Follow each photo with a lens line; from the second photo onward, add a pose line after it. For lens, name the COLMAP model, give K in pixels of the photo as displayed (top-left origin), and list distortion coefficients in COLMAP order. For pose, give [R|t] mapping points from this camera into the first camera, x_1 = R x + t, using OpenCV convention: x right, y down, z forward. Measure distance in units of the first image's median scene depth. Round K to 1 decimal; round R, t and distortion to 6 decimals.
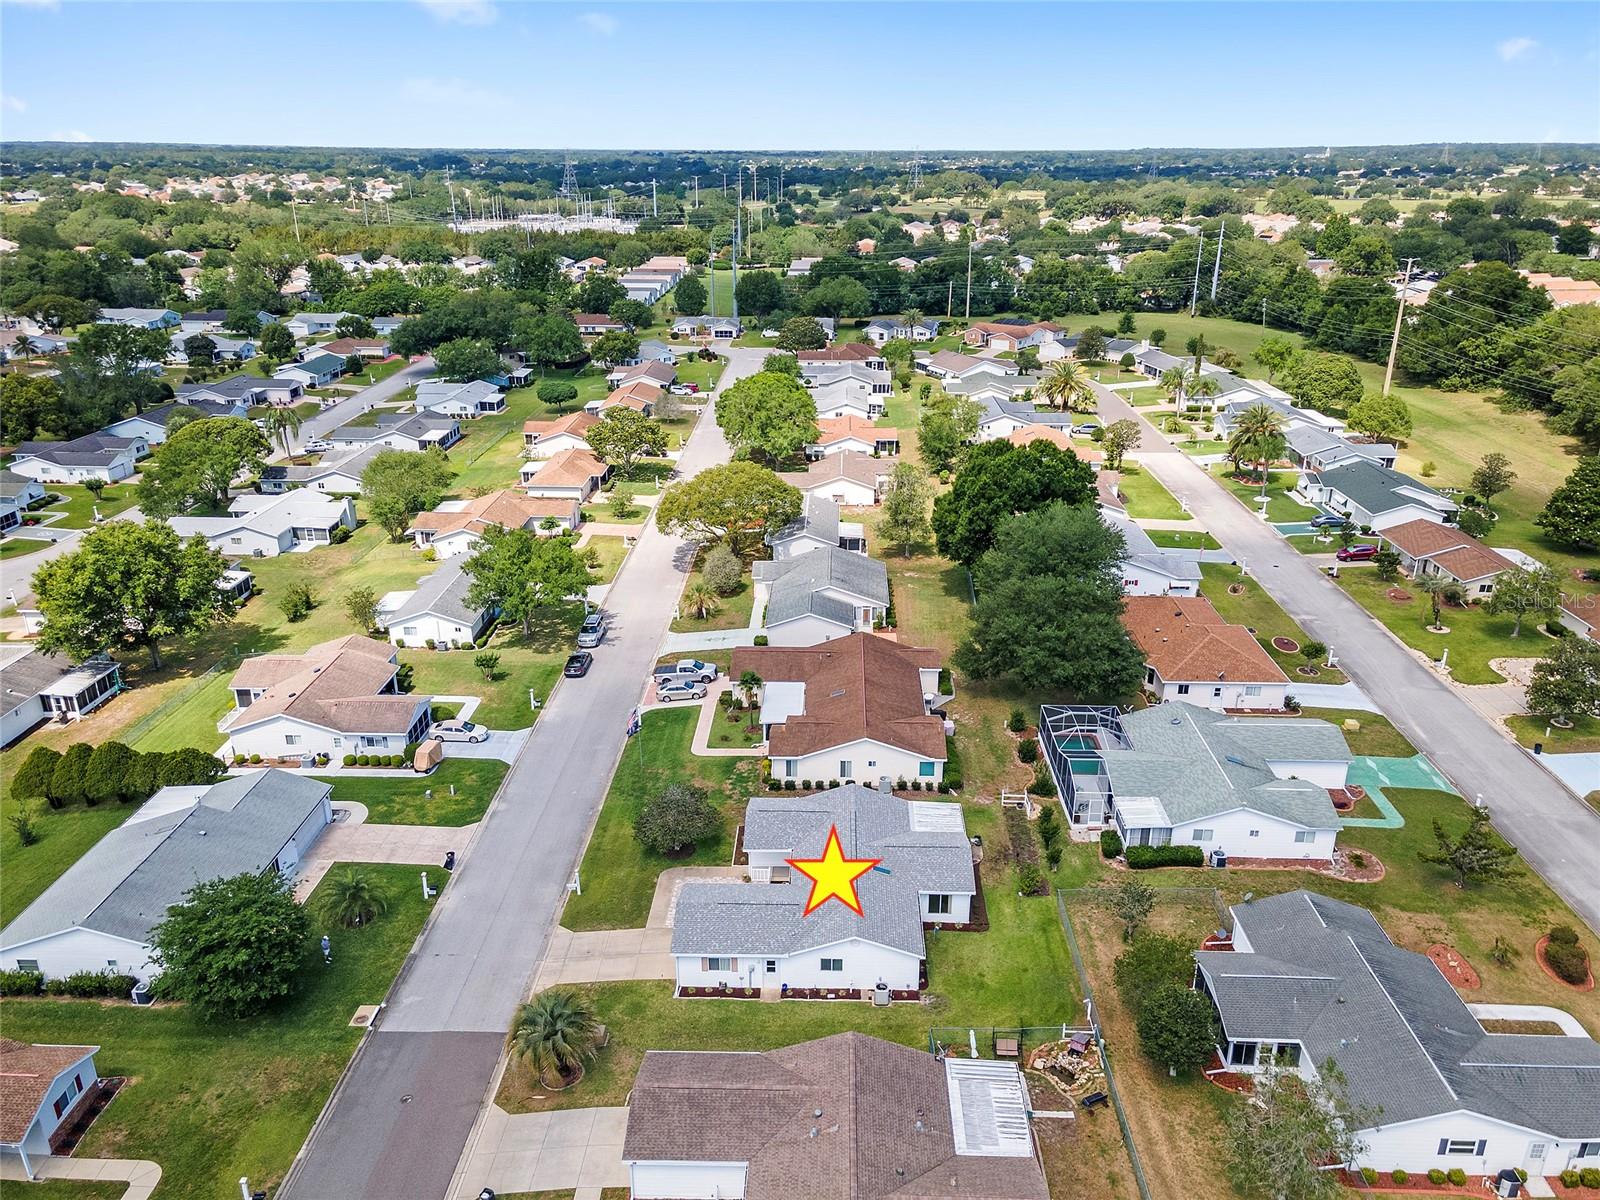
lens RADIAL K [[1175.5, 0, 800.0], [0, 1175.5, 600.0], [0, 0, 1]] dist [0.037595, 0.000821]
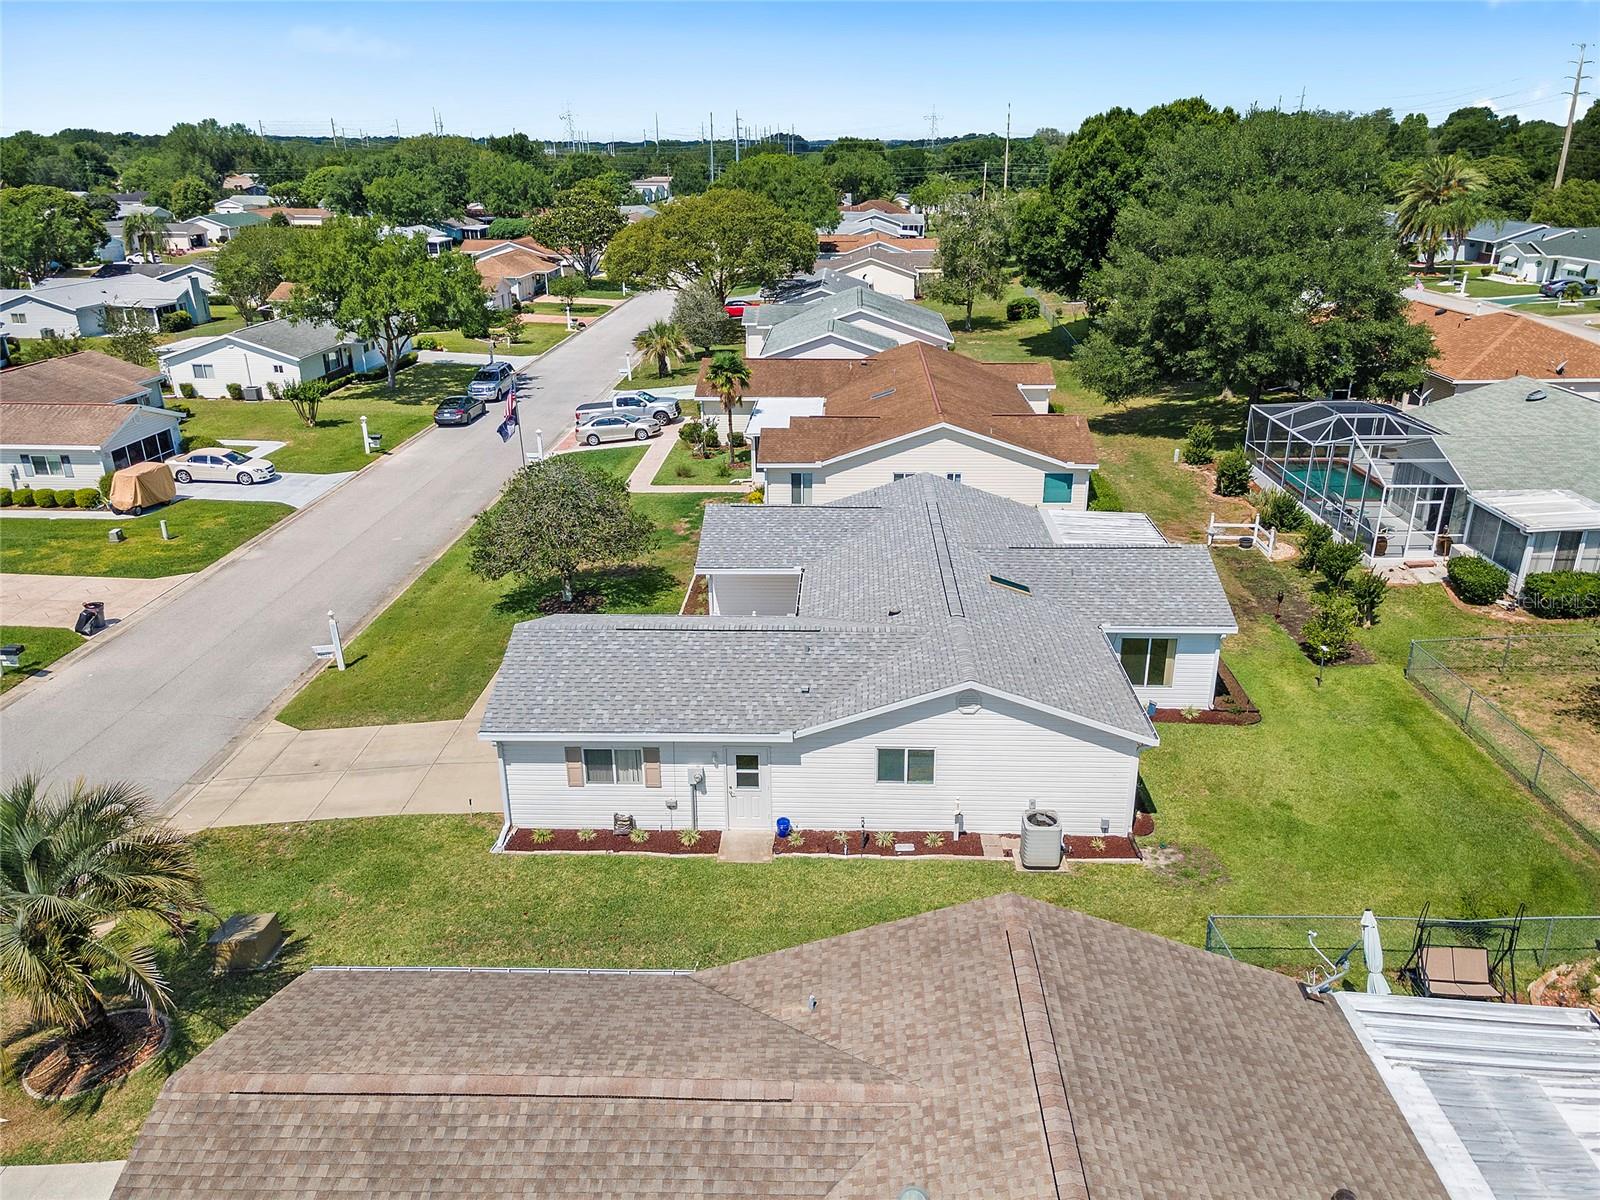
lens RADIAL K [[1175.5, 0, 800.0], [0, 1175.5, 600.0], [0, 0, 1]] dist [0.037595, 0.000821]
pose [[0.999940, -0.002445, -0.010681, -0.003150], [0.002467, 0.999995, 0.002078, 0.249118], [0.010676, -0.002105, 0.999941, 0.606777]]
